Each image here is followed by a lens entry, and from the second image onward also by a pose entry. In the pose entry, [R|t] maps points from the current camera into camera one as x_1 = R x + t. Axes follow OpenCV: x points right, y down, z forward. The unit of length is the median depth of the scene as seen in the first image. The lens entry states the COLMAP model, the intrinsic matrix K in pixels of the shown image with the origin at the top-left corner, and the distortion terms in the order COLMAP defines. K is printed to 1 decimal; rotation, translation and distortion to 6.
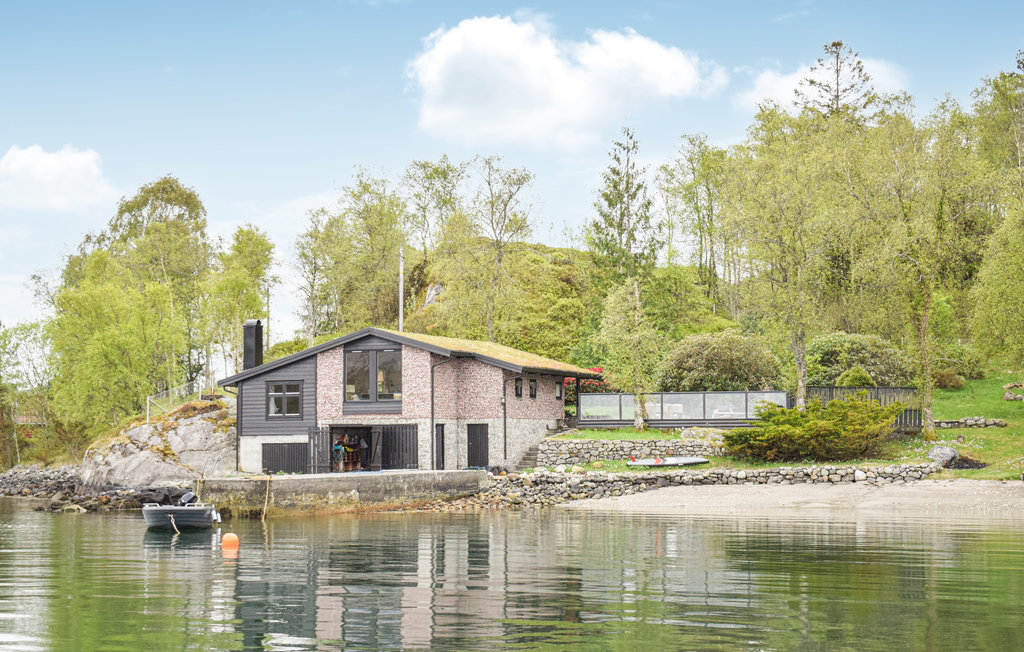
lens RADIAL K [[1675.2, 0, 513.1], [0, 1675.2, 327.5], [0, 0, 1]] dist [-0.033811, 0.000000]
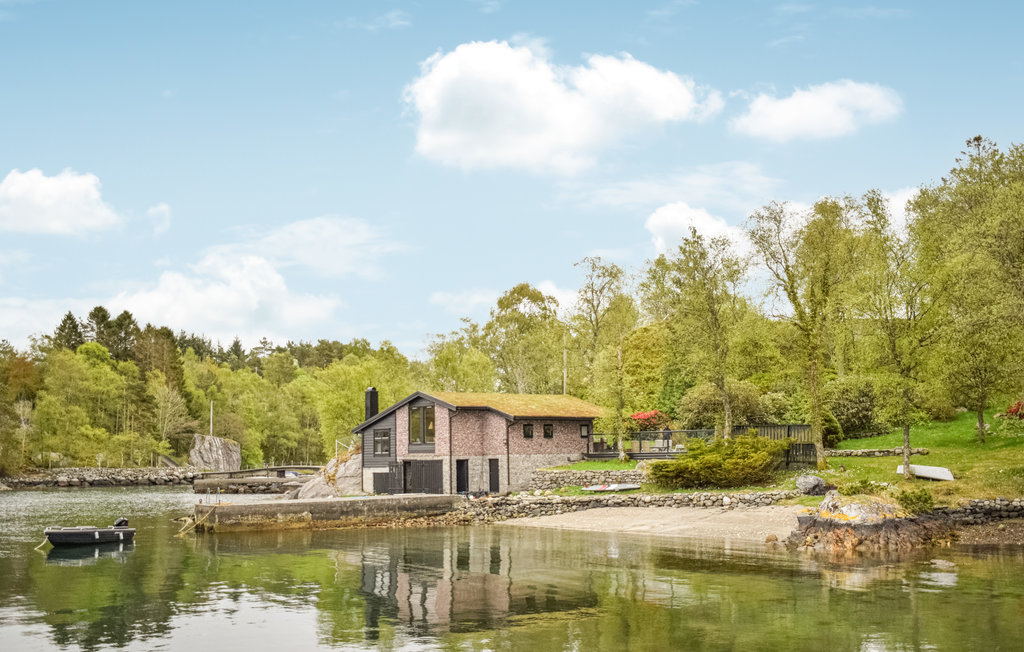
lens RADIAL K [[1126.5, 0, 509.1], [0, 1126.5, 324.5], [0, 0, 1]] dist [-0.084971, 0.000000]
pose [[0.904563, -0.058561, -0.422299, 0.392150], [0.041474, 0.997910, -0.049544, -0.005685], [0.424318, 0.027302, 0.905101, 0.178358]]
